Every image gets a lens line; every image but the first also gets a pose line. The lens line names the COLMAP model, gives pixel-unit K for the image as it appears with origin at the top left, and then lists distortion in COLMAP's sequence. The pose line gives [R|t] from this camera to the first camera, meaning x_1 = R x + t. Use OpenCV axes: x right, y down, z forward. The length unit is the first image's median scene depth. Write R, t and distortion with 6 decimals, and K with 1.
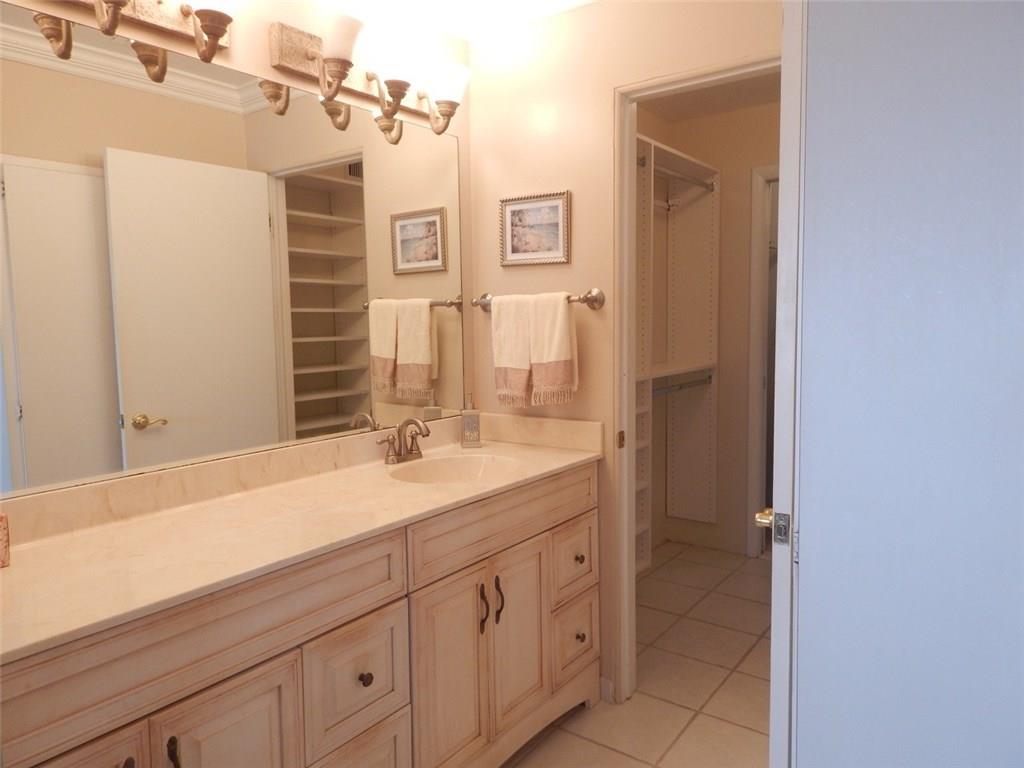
lens RADIAL K [[686.2, 0, 514.9], [0, 686.2, 378.5], [0, 0, 1]] dist [0.014106, -0.009711]
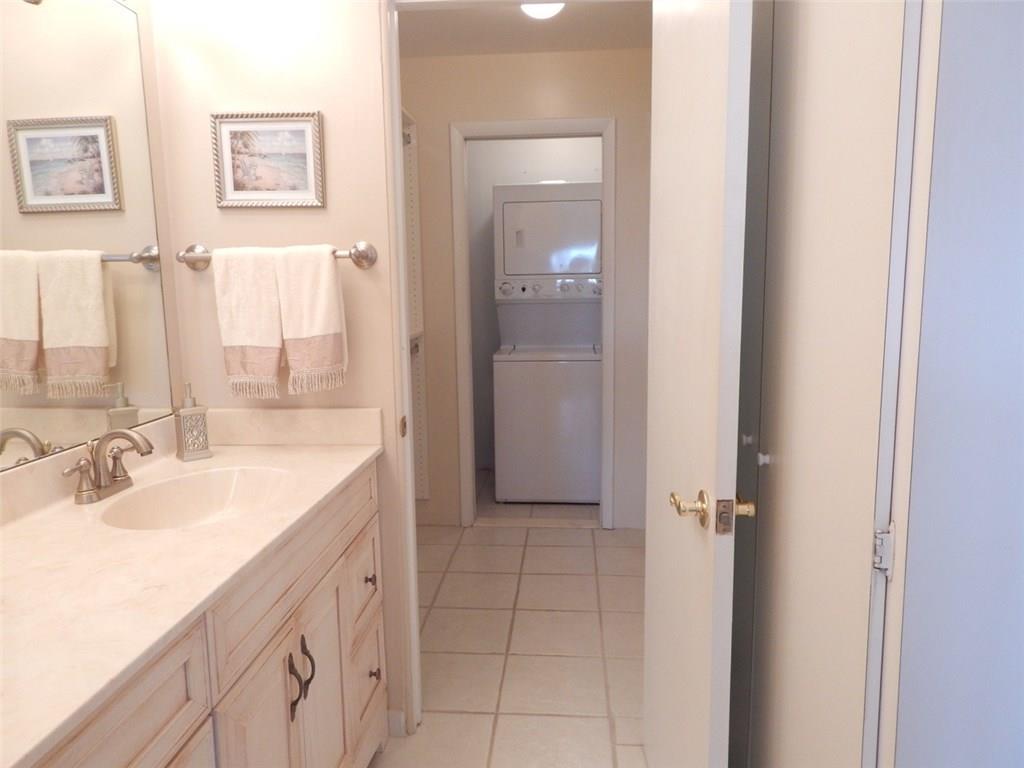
lens RADIAL K [[686.2, 0, 514.9], [0, 686.2, 378.5], [0, 0, 1]] dist [0.014106, -0.009711]
pose [[0.849737, -0.071218, 0.522375, -0.150242], [0.047325, 0.997138, 0.058961, -0.010767], [-0.525079, -0.025380, 0.850675, 0.211121]]
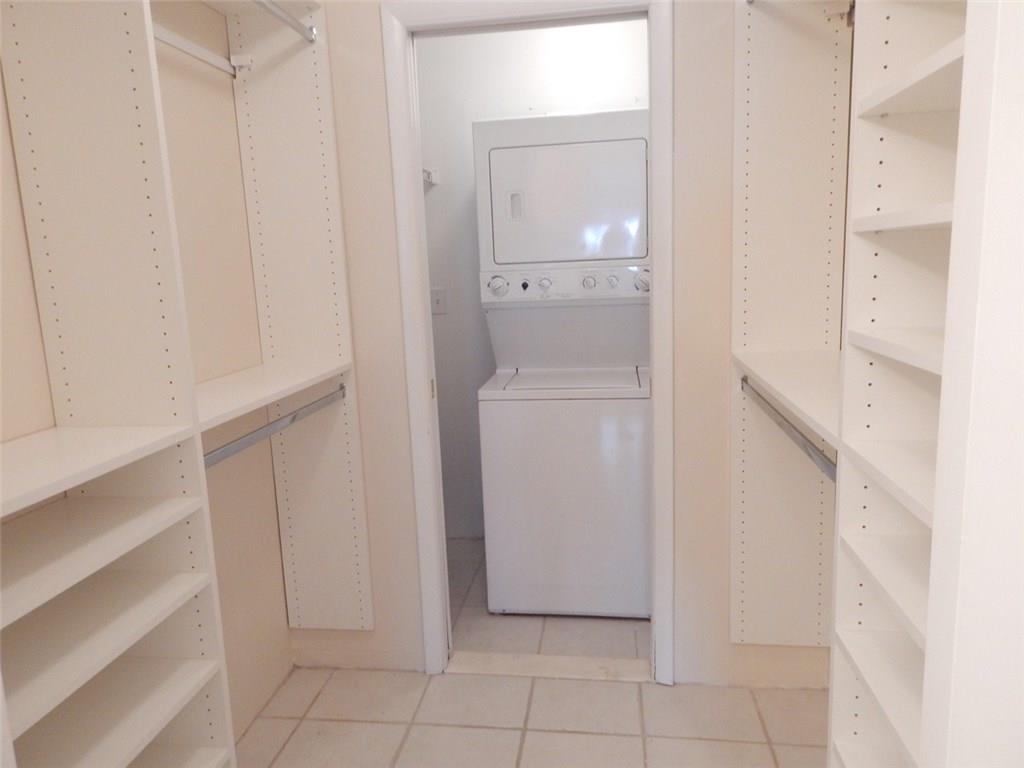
lens RADIAL K [[700.8, 0, 506.8], [0, 700.8, 381.1], [0, 0, 1]] dist [0.040785, -0.001431]
pose [[0.884333, -0.098538, 0.456339, 0.223826], [0.068242, 0.994256, 0.082446, -0.073052], [-0.461842, -0.041768, 0.885978, 0.674796]]
